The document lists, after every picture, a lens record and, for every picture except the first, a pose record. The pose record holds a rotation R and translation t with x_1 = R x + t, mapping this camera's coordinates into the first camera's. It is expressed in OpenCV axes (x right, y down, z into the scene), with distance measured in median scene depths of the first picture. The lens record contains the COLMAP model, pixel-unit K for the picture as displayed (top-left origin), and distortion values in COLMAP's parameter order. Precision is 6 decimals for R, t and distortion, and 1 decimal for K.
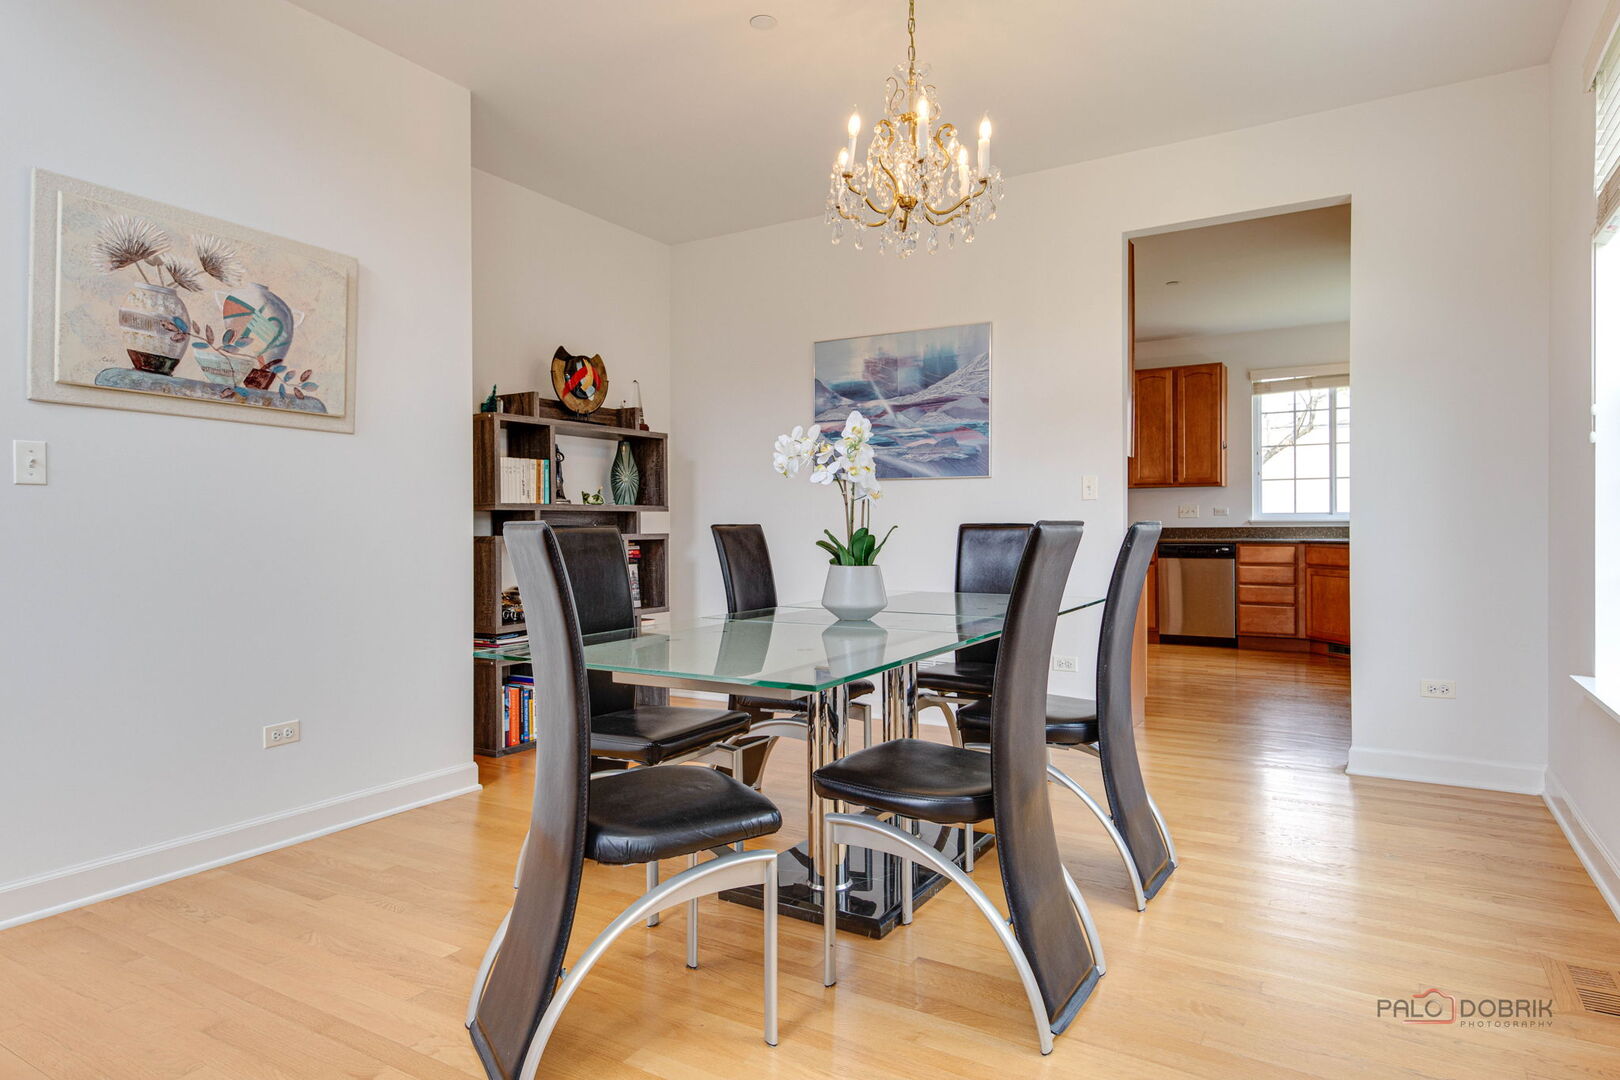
lens RADIAL K [[863.1, 0, 810.0], [0, 863.1, 540.0], [0, 0, 1]] dist [0.000299, -0.000606]
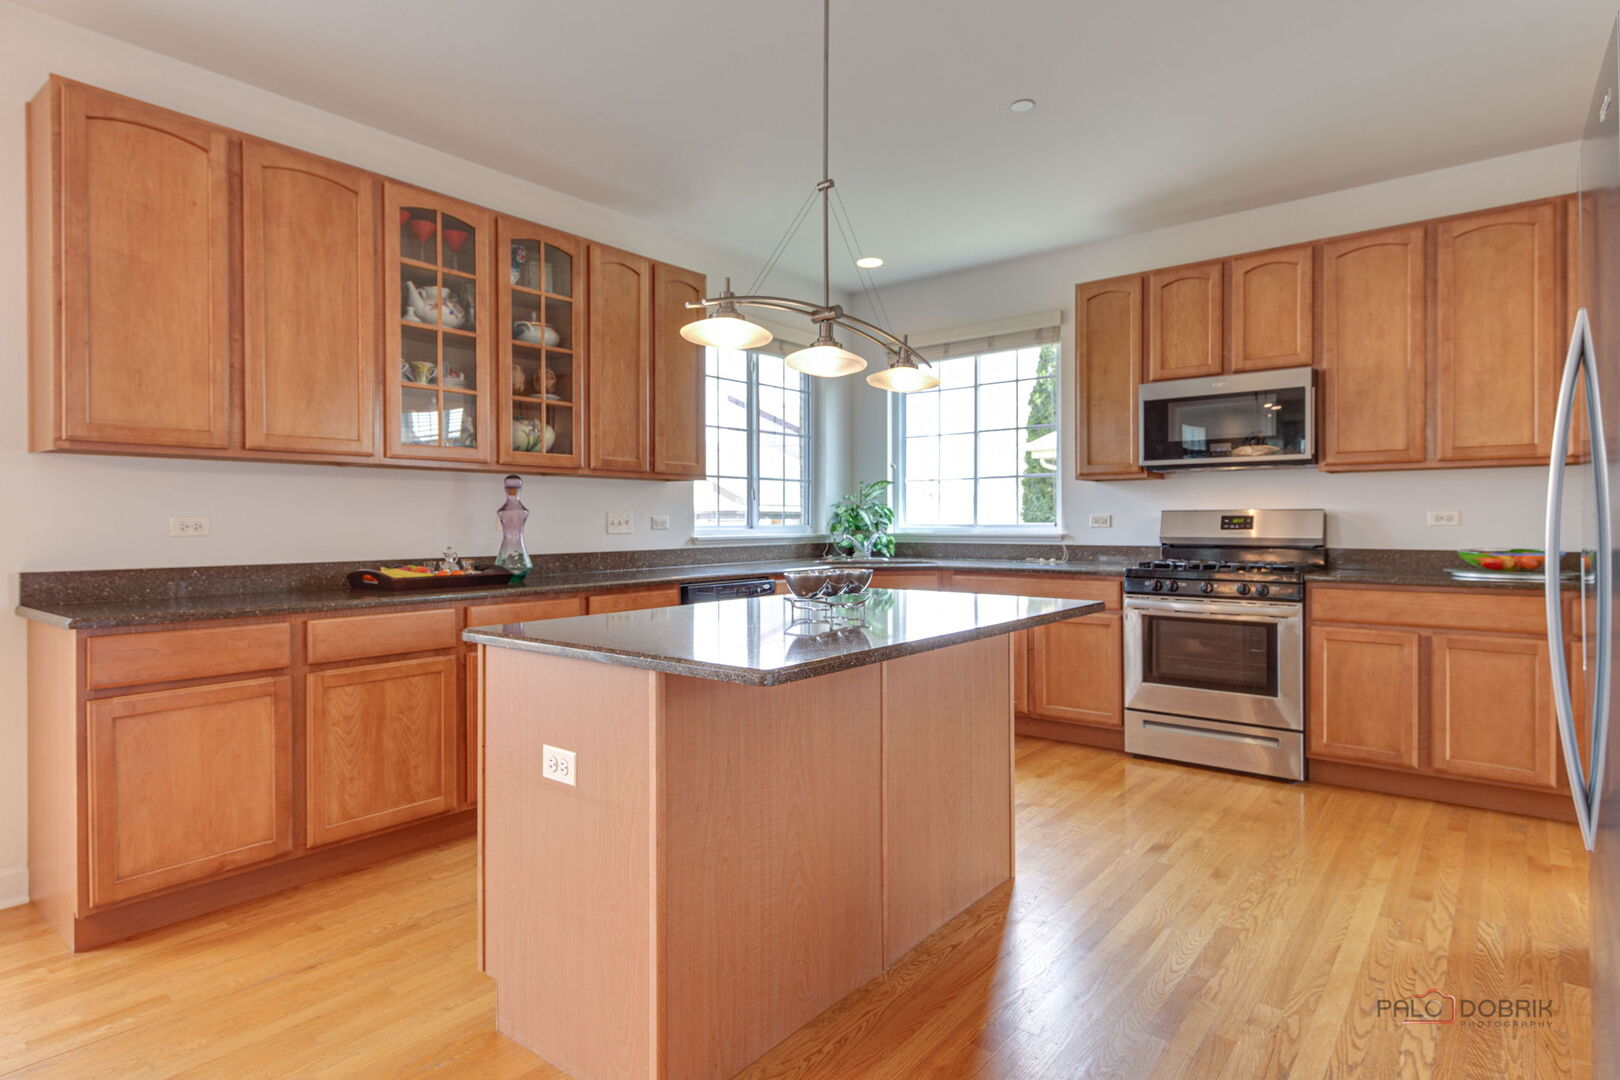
lens RADIAL K [[863.1, 0, 810.0], [0, 863.1, 540.0], [0, 0, 1]] dist [0.000299, -0.000606]
pose [[0.105740, -0.018341, 0.994225, -0.114107], [0.005787, 0.999824, 0.017829, -0.031767], [-0.994377, 0.003868, 0.105827, 0.845322]]
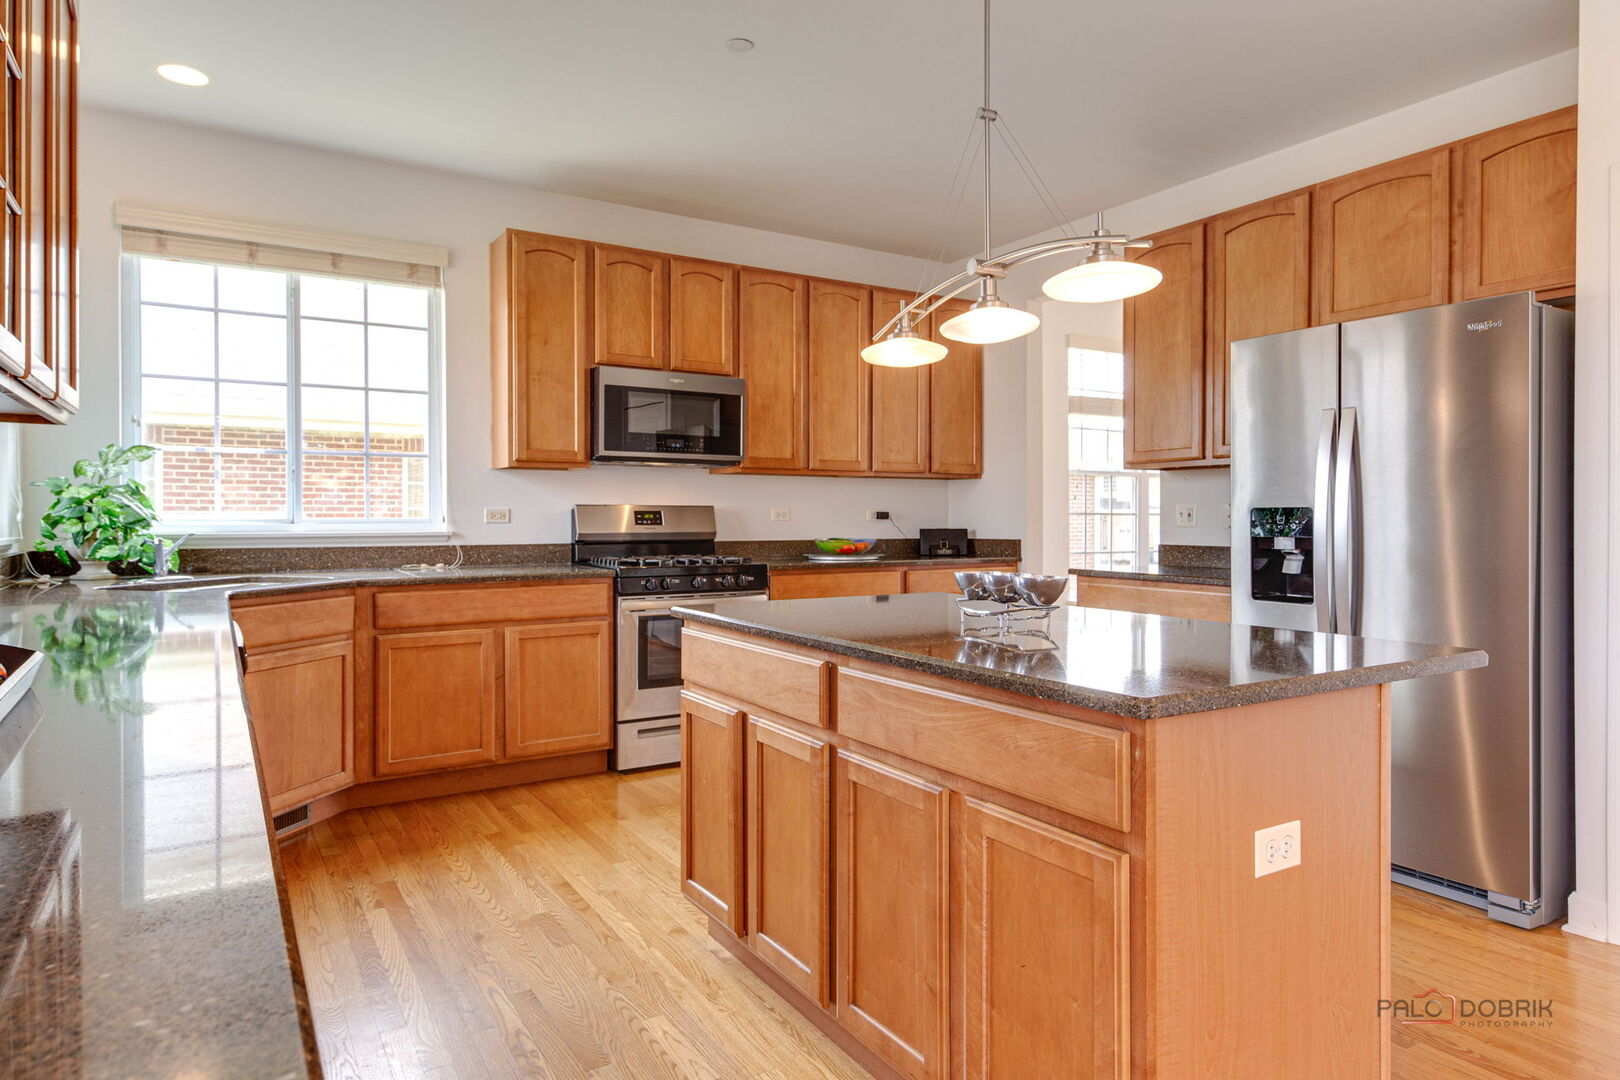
lens RADIAL K [[949.2, 0, 810.0], [0, 949.2, 540.0], [0, 0, 1]] dist [-0.000171, -0.000146]
pose [[-0.906458, -0.008330, 0.422213, 0.121779], [0.002742, 0.999668, 0.025608, -0.032877], [-0.422287, 0.024370, -0.906135, 1.153647]]
